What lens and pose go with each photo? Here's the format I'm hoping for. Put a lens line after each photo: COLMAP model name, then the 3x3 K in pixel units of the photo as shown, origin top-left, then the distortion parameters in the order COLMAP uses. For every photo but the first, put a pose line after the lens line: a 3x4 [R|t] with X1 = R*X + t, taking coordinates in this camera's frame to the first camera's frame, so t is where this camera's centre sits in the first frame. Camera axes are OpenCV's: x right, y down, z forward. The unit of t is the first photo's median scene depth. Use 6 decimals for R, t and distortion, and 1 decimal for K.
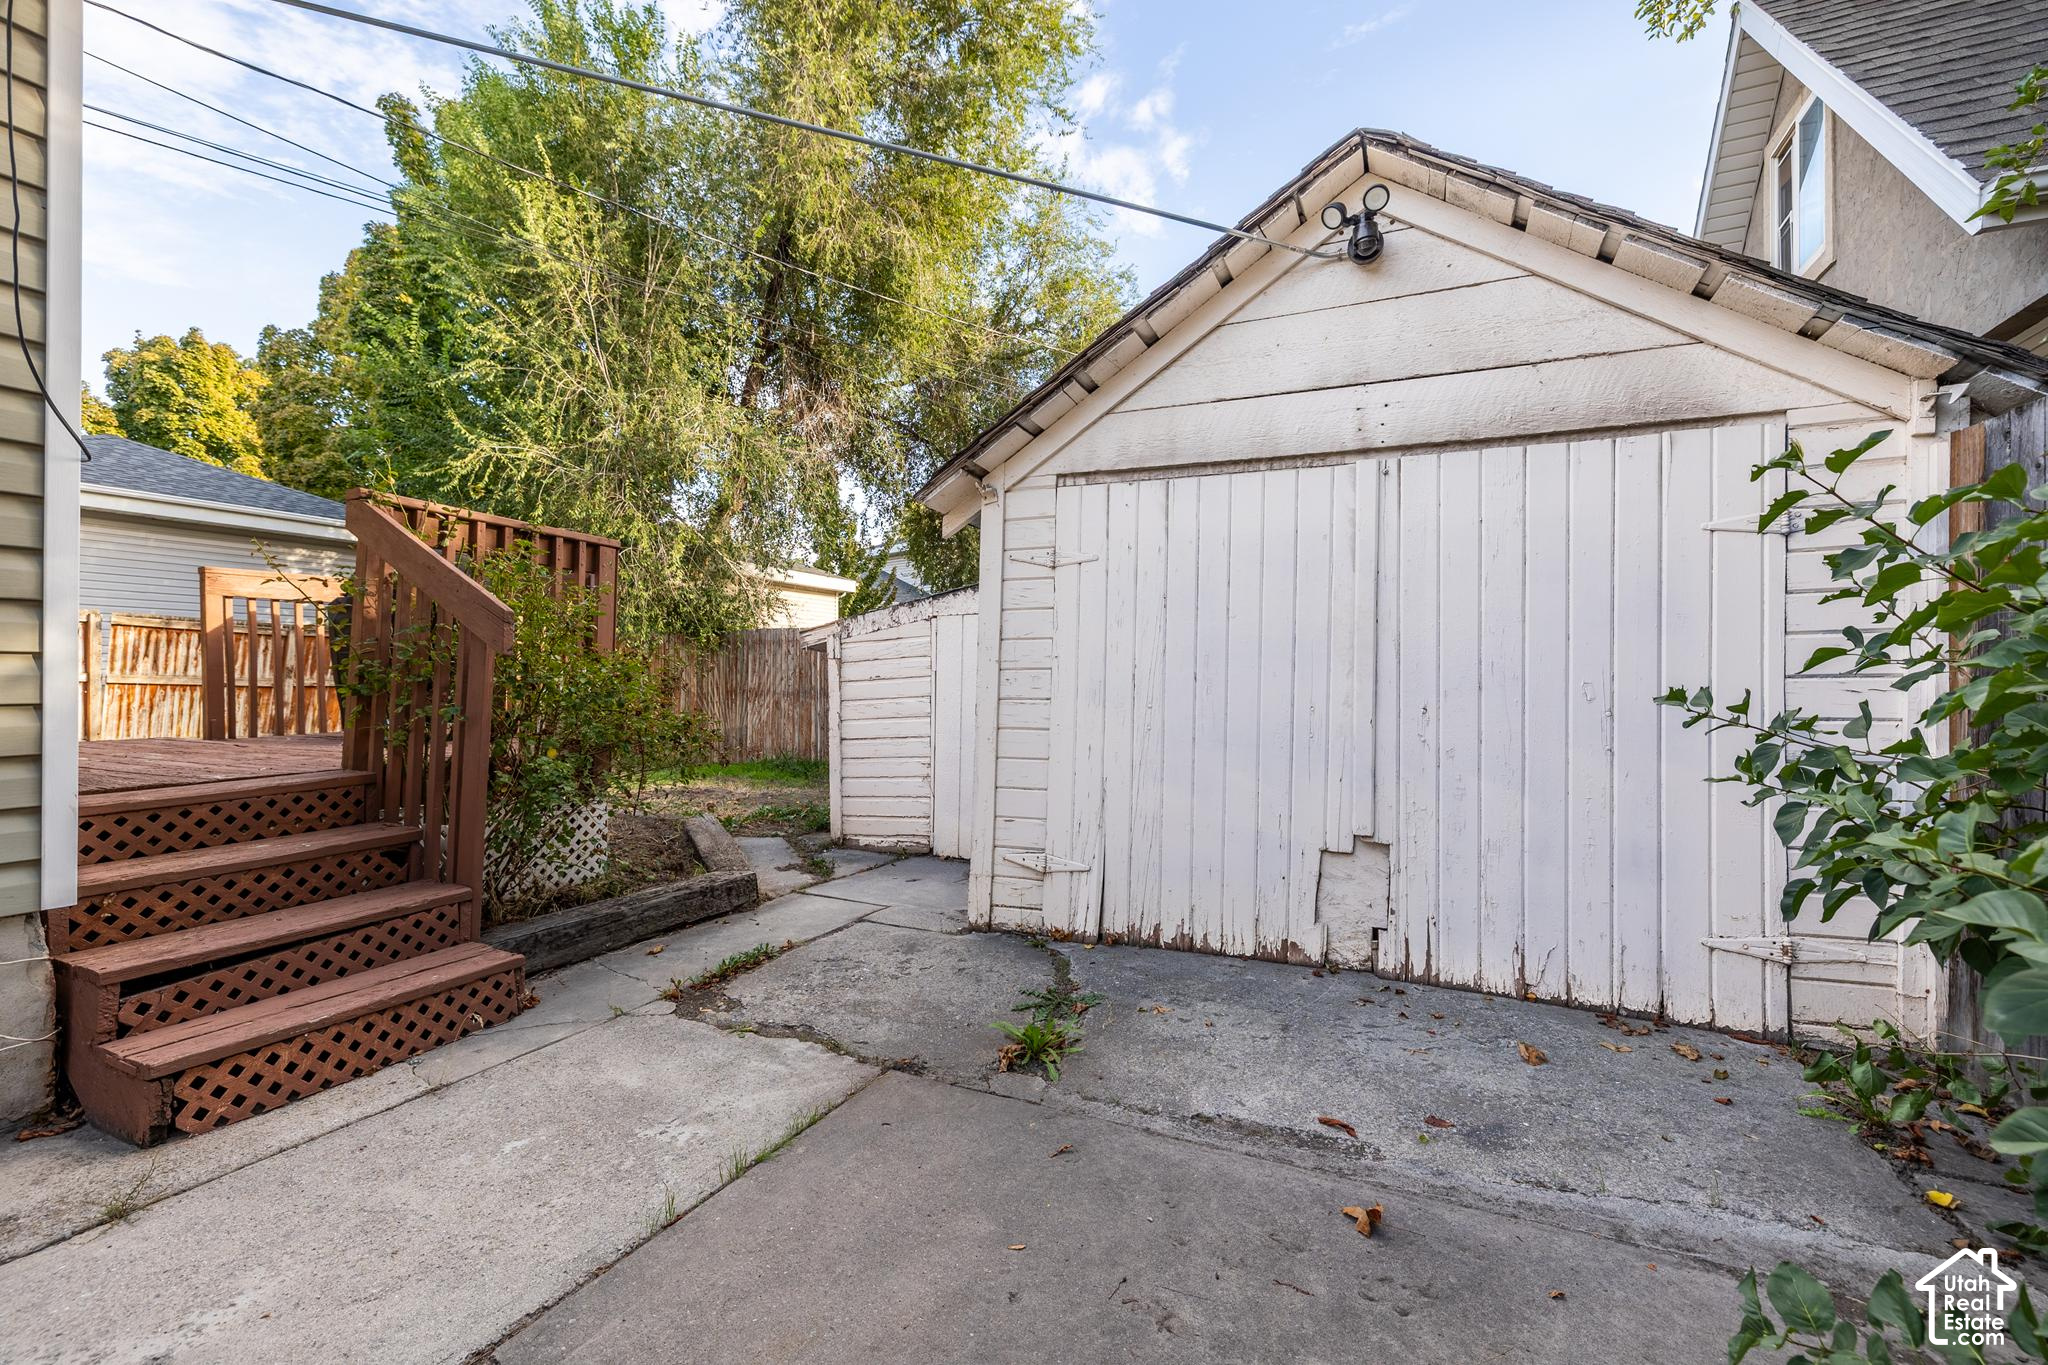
lens RADIAL K [[866.4, 0, 1215.3], [0, 866.4, 685.6], [0, 0, 1]] dist [-0.001391, 0.000463]
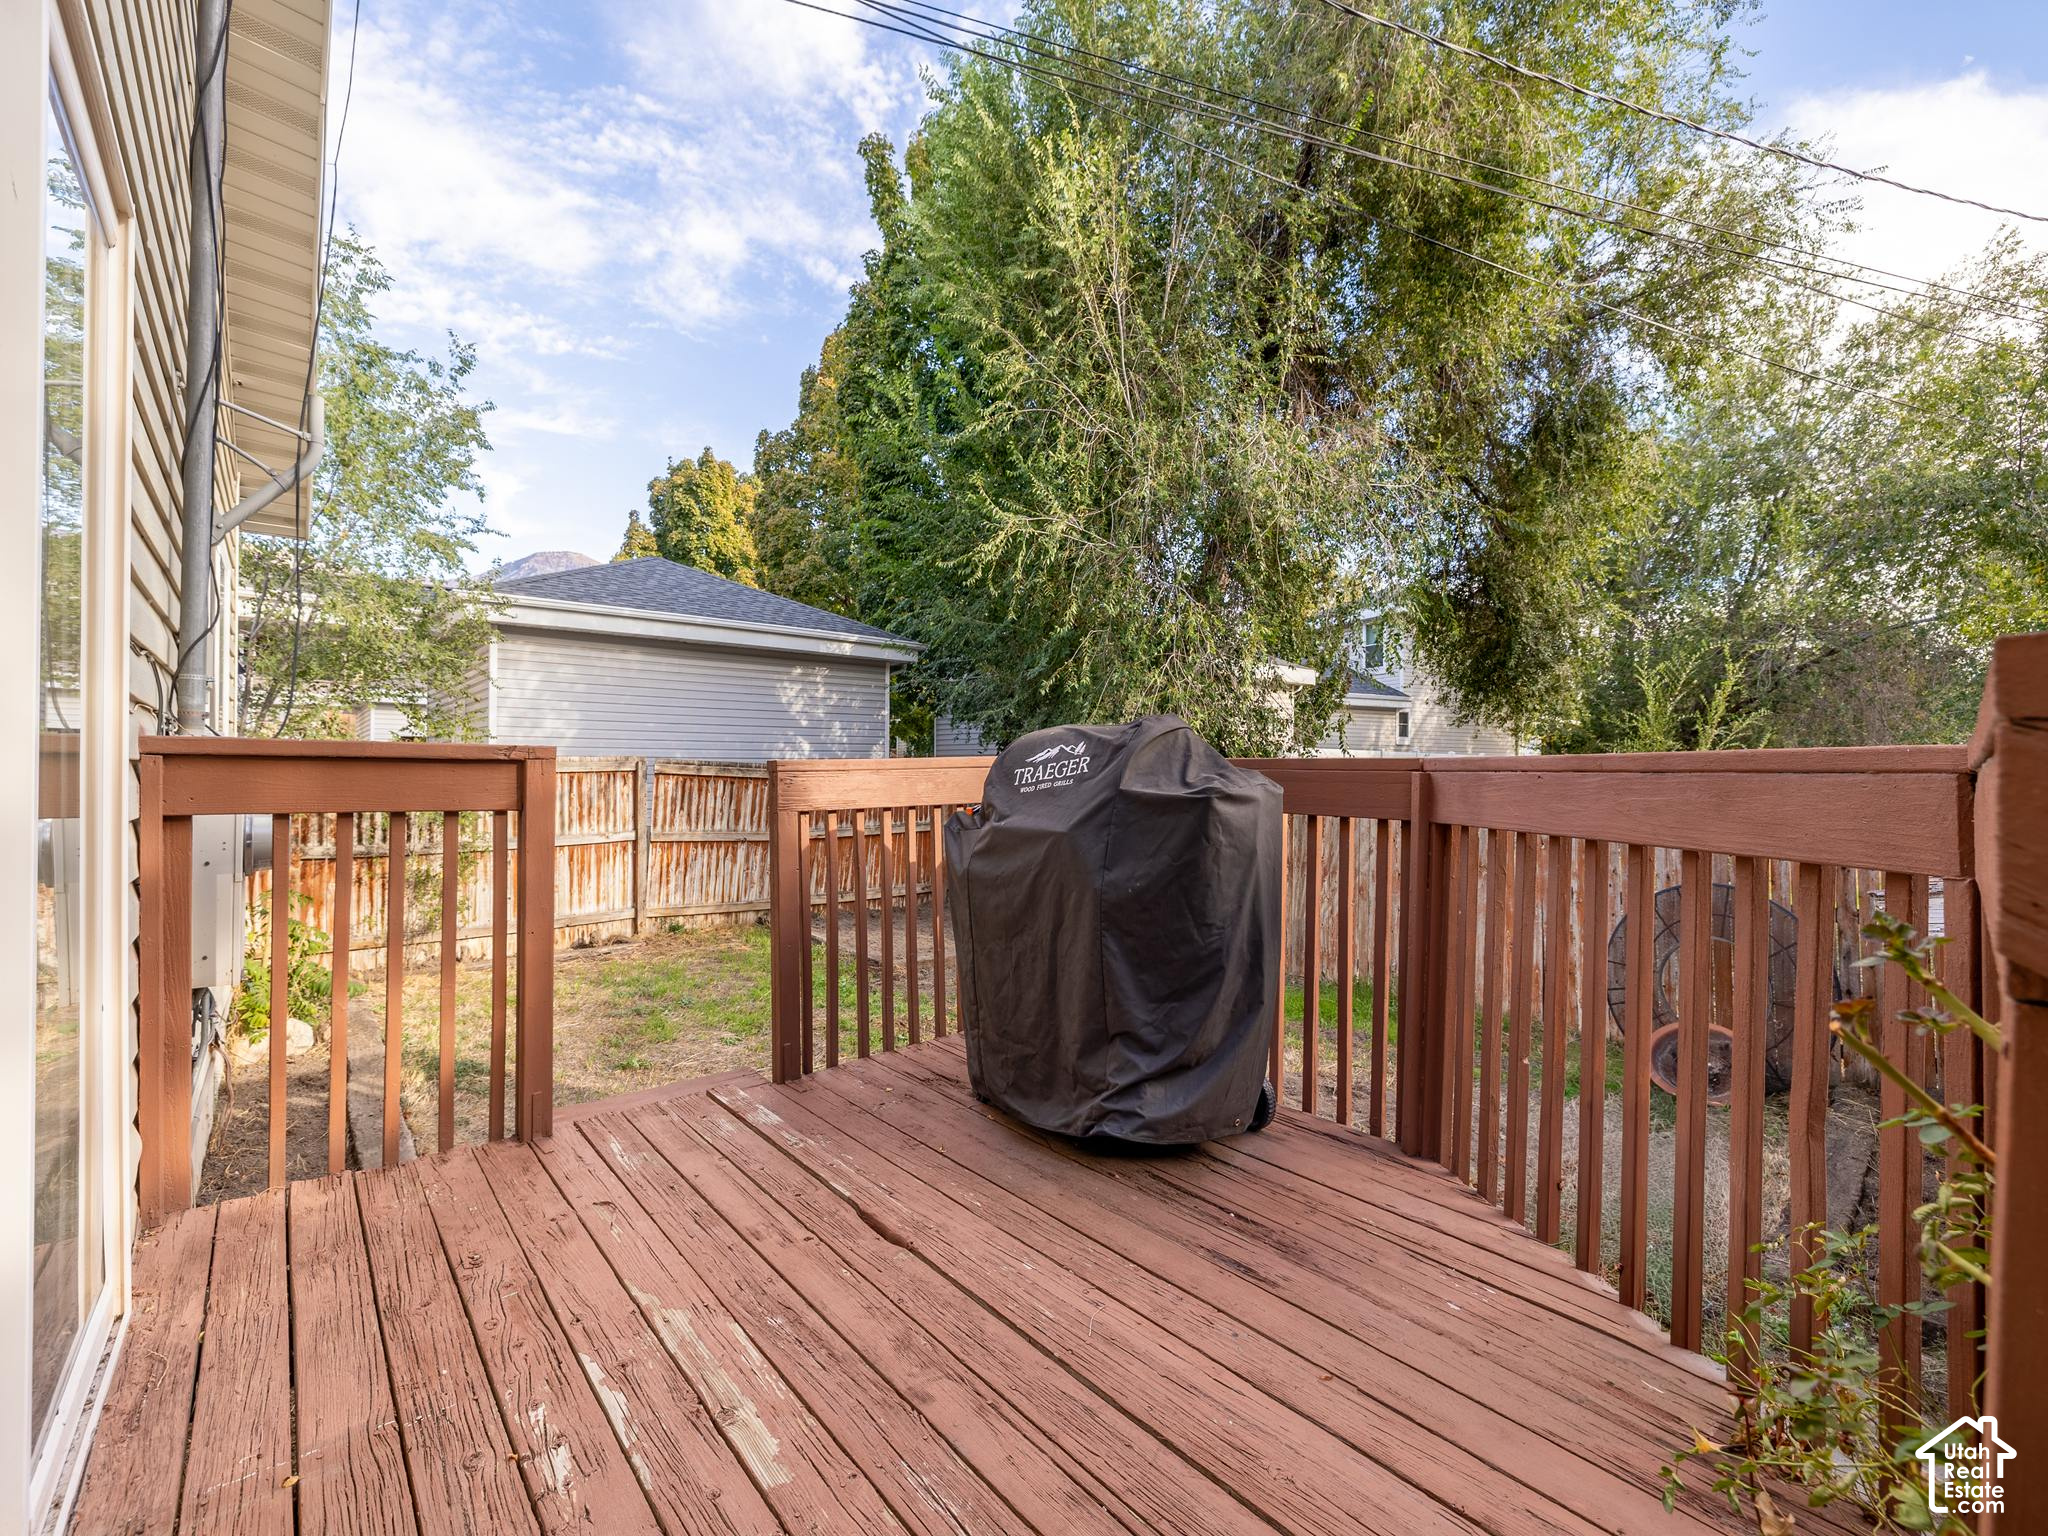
lens RADIAL K [[871.9, 0, 1024.0], [0, 871.9, 768.0], [0, 0, 1]] dist [0.001587, 0.000140]
pose [[0.877044, 0.025568, -0.479730, -0.363262], [-0.014240, 0.999528, 0.027238, -0.070242], [0.480200, -0.017058, 0.876993, 0.281084]]
